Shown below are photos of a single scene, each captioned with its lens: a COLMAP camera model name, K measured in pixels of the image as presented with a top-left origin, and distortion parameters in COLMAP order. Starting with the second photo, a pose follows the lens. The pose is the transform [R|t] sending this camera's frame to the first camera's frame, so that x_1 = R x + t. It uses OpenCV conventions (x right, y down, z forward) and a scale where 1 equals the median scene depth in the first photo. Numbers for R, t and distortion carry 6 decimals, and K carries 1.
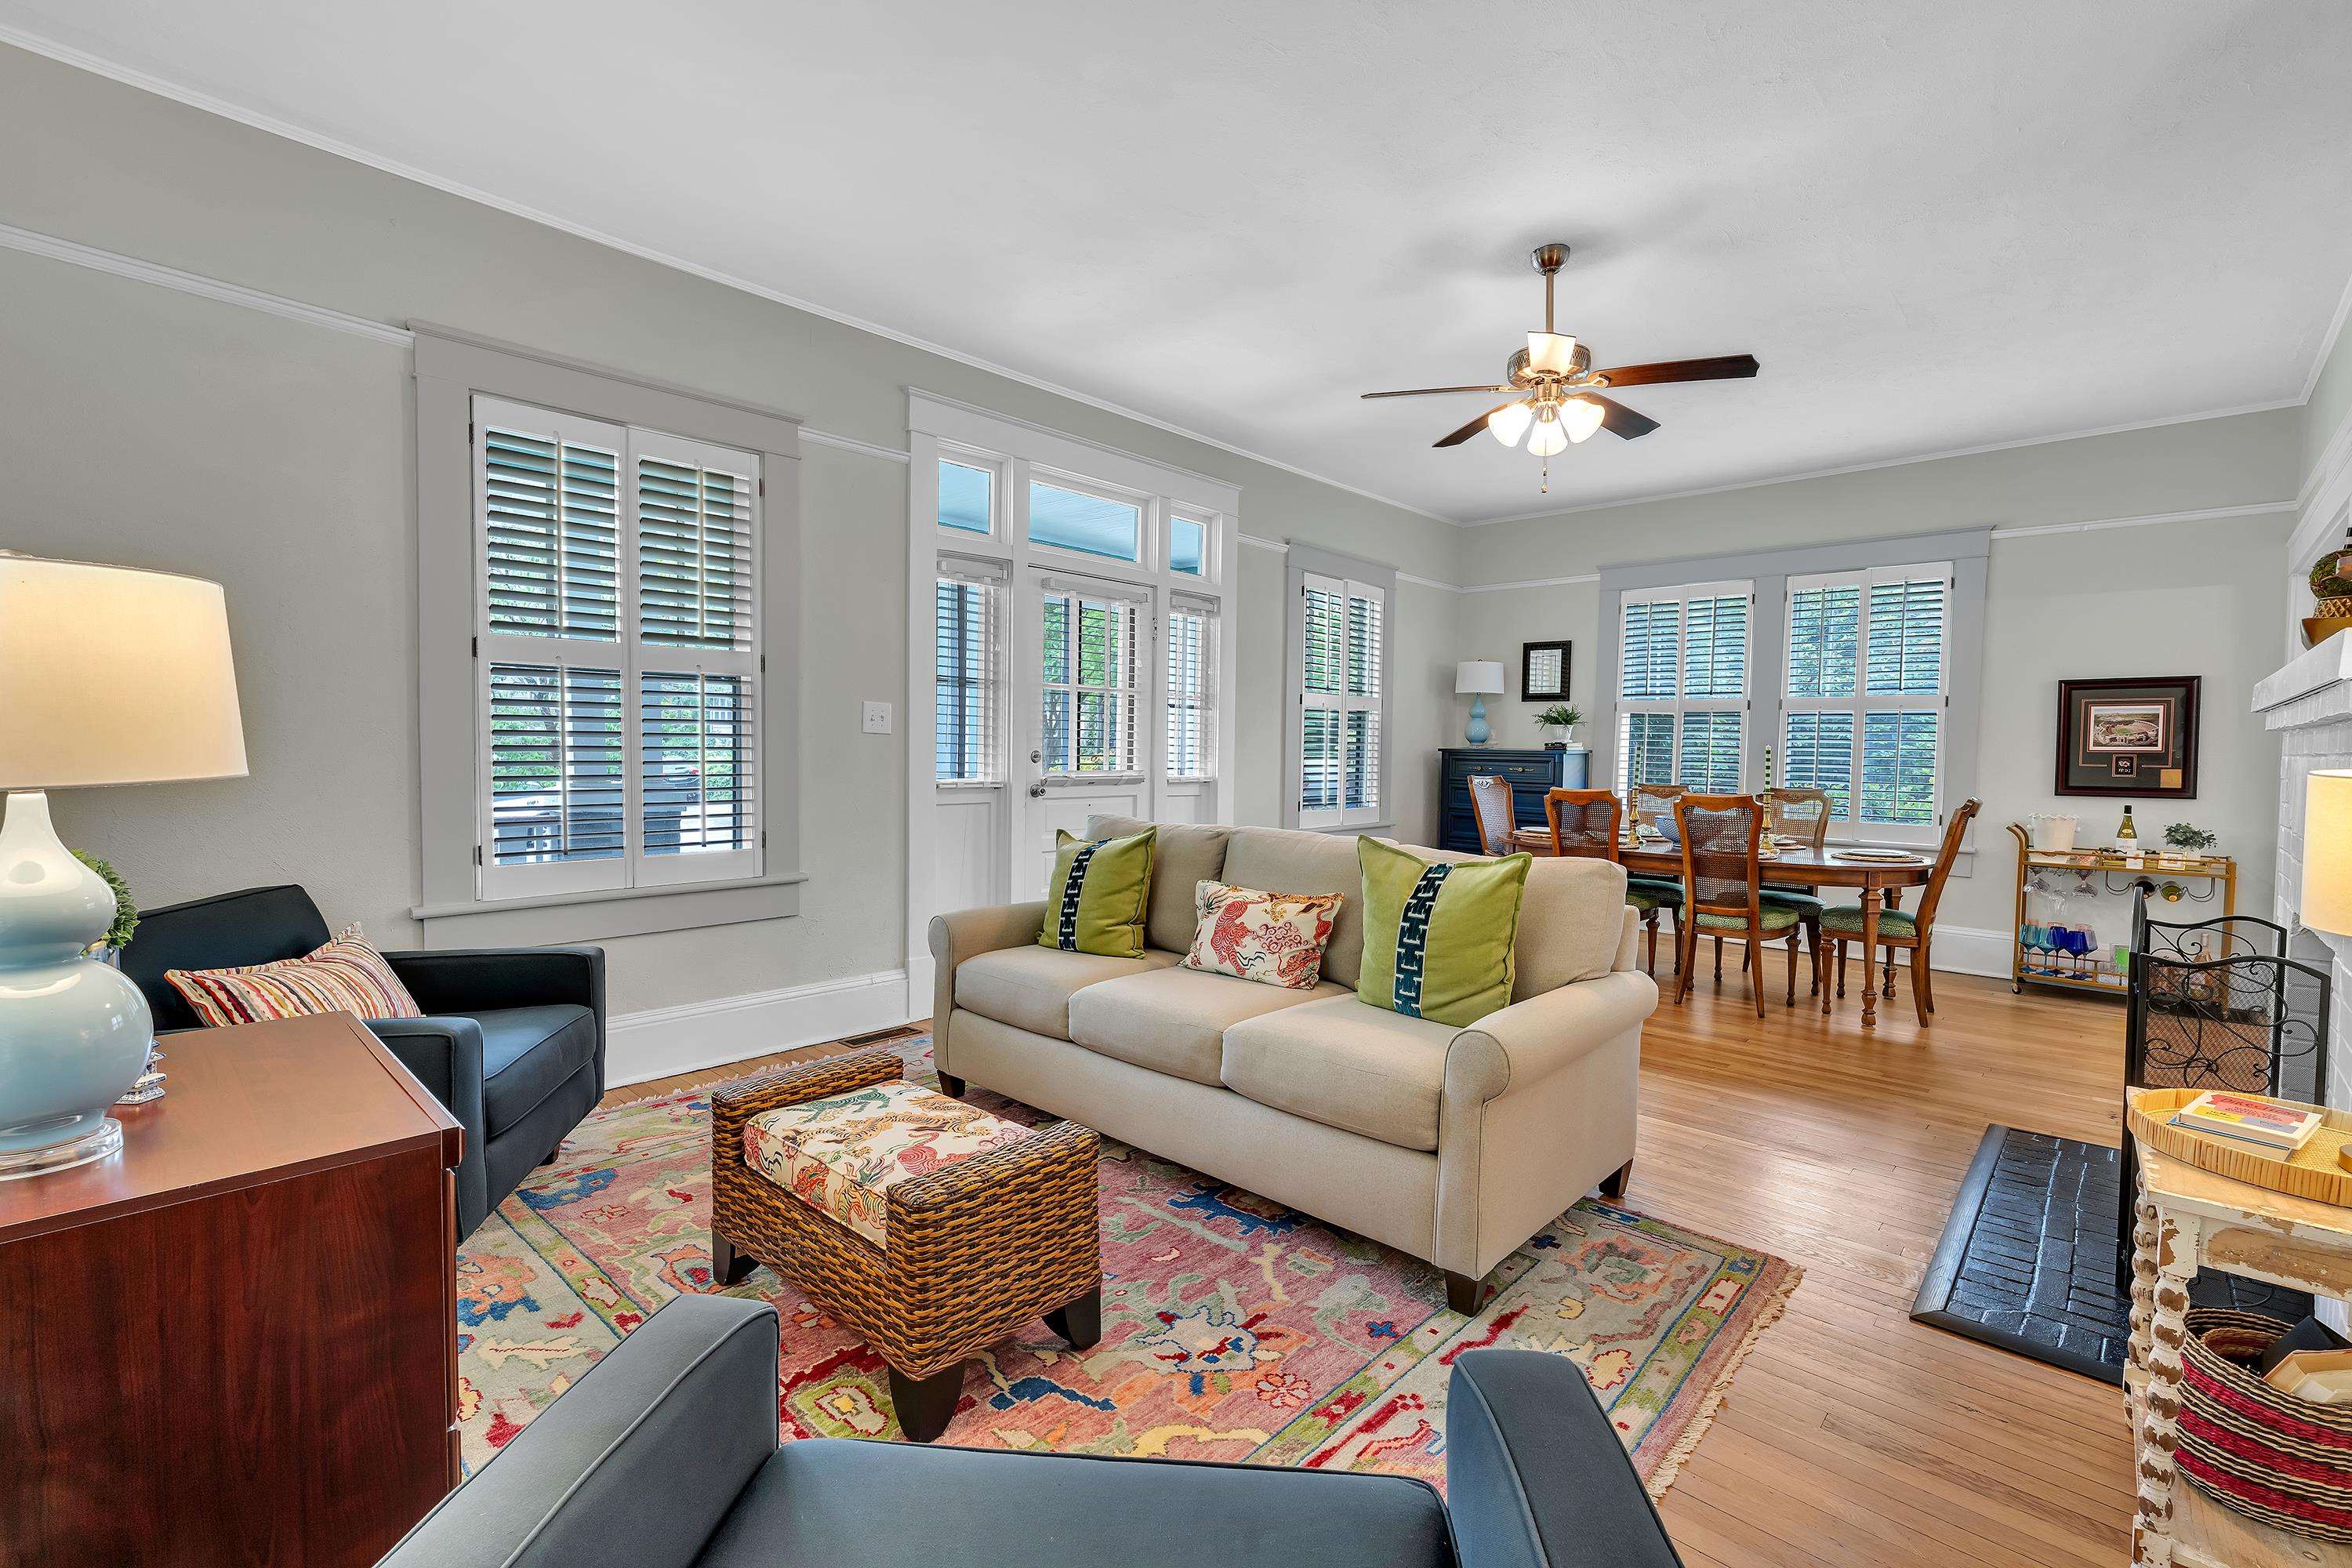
lens RADIAL K [[1021.8, 0, 1171.5], [0, 1021.8, 783.7], [0, 0, 1]] dist [-0.001182, 0.000191]
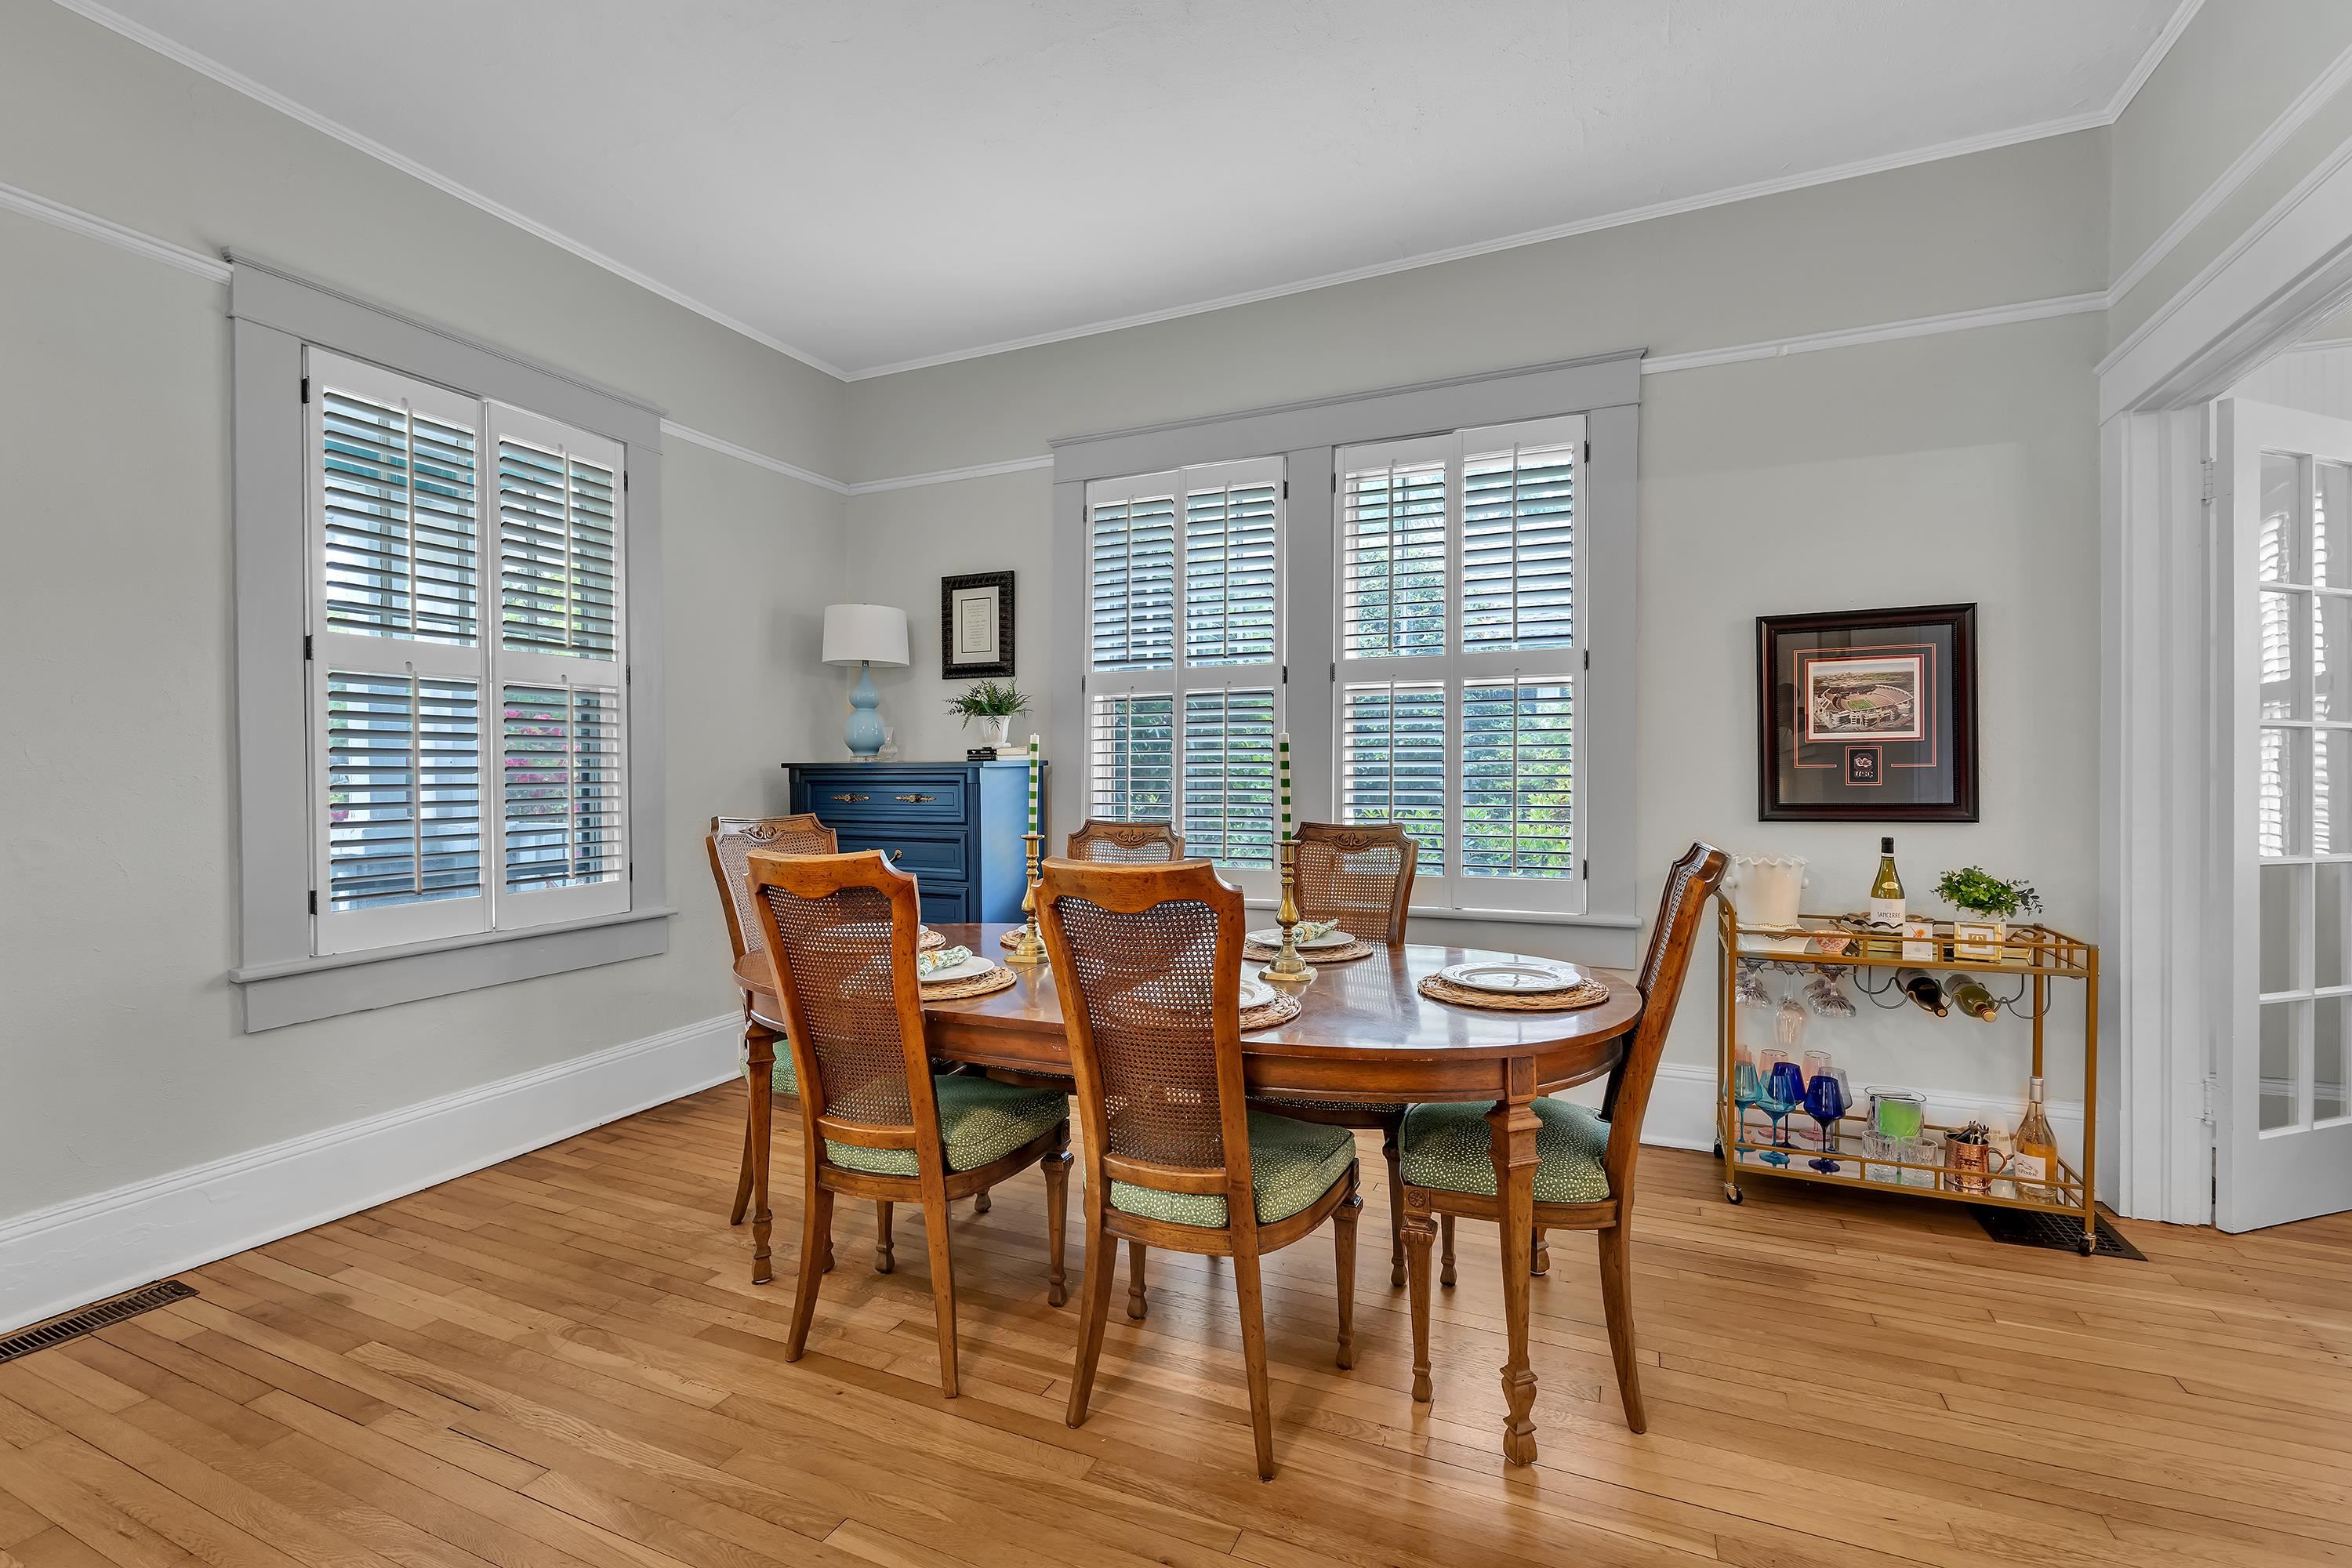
lens RADIAL K [[1021.8, 0, 1177.4], [0, 1021.8, 785.4], [0, 0, 1]] dist [-0.001182, 0.000191]
pose [[0.941877, -0.020551, 0.335329, 0.386934], [0.030344, 0.999252, -0.023989, -0.004939], [-0.334585, 0.032770, 0.941796, 0.594037]]
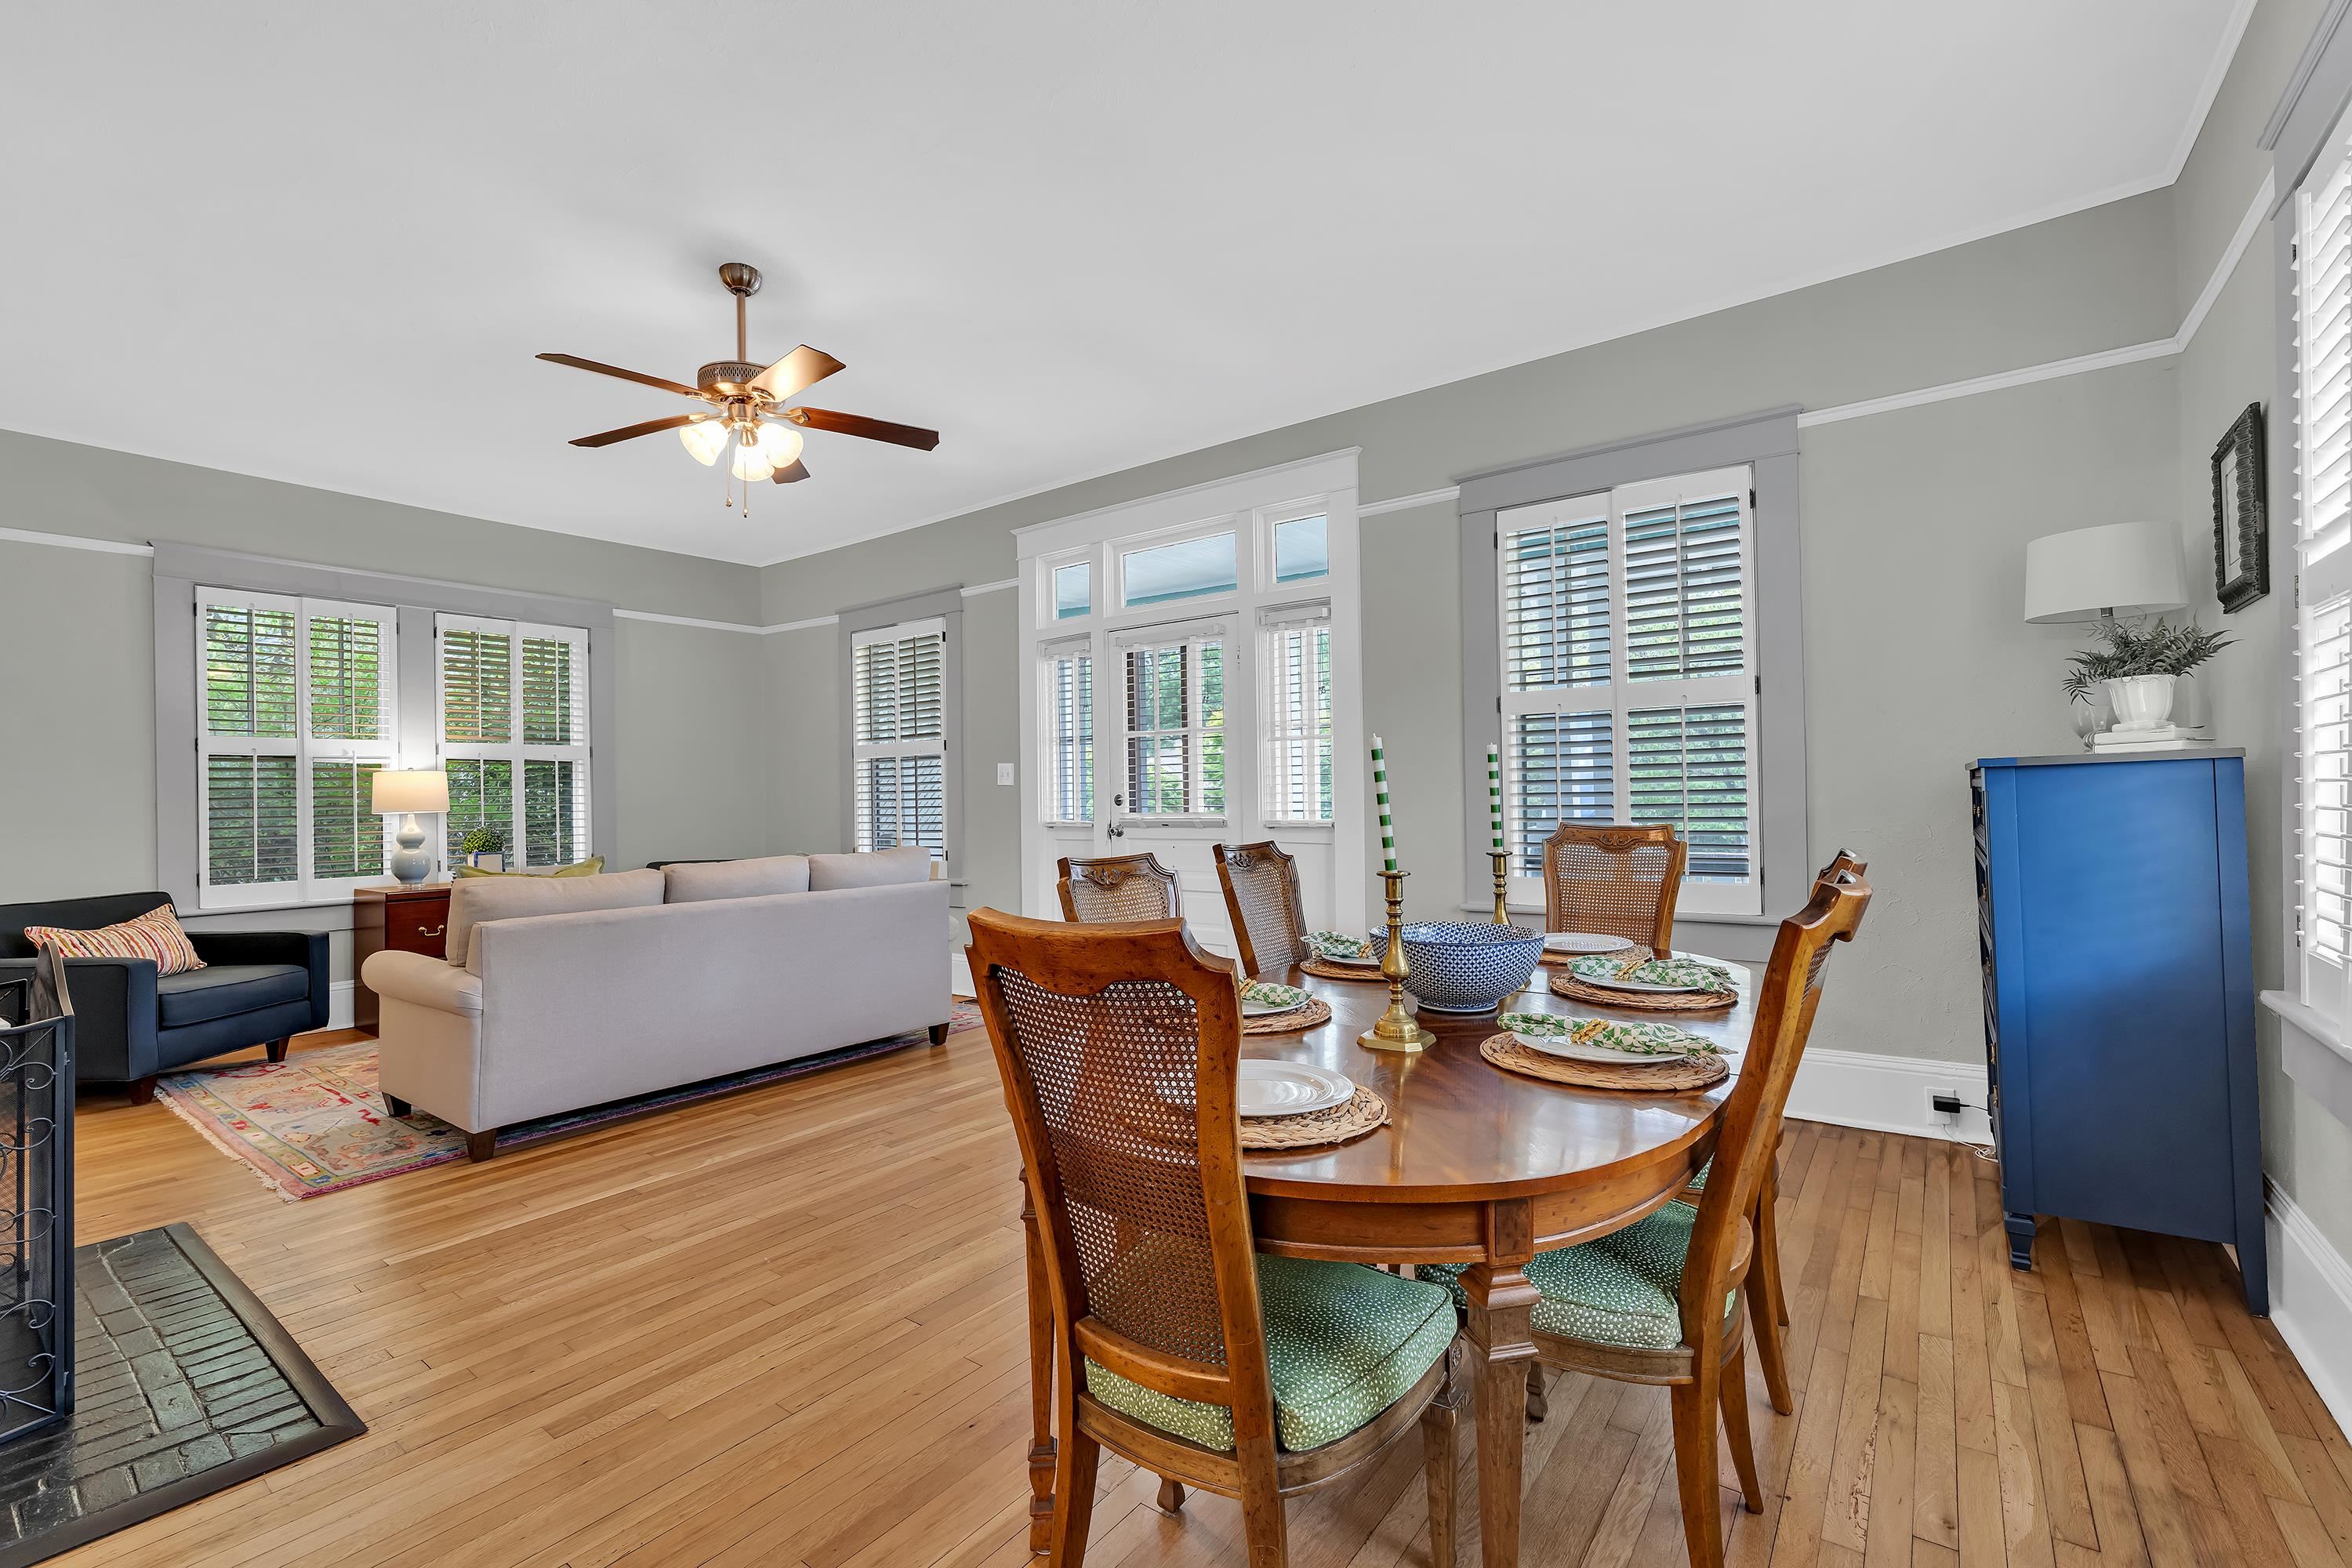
lens RADIAL K [[1021.8, 0, 1174.5], [0, 1021.8, 780.9], [0, 0, 1]] dist [-0.001182, 0.000191]
pose [[0.108789, -0.031253, -0.993573, 0.909786], [-0.017232, 0.999296, -0.033320, -0.010603], [0.993915, 0.020746, 0.108174, 0.878458]]
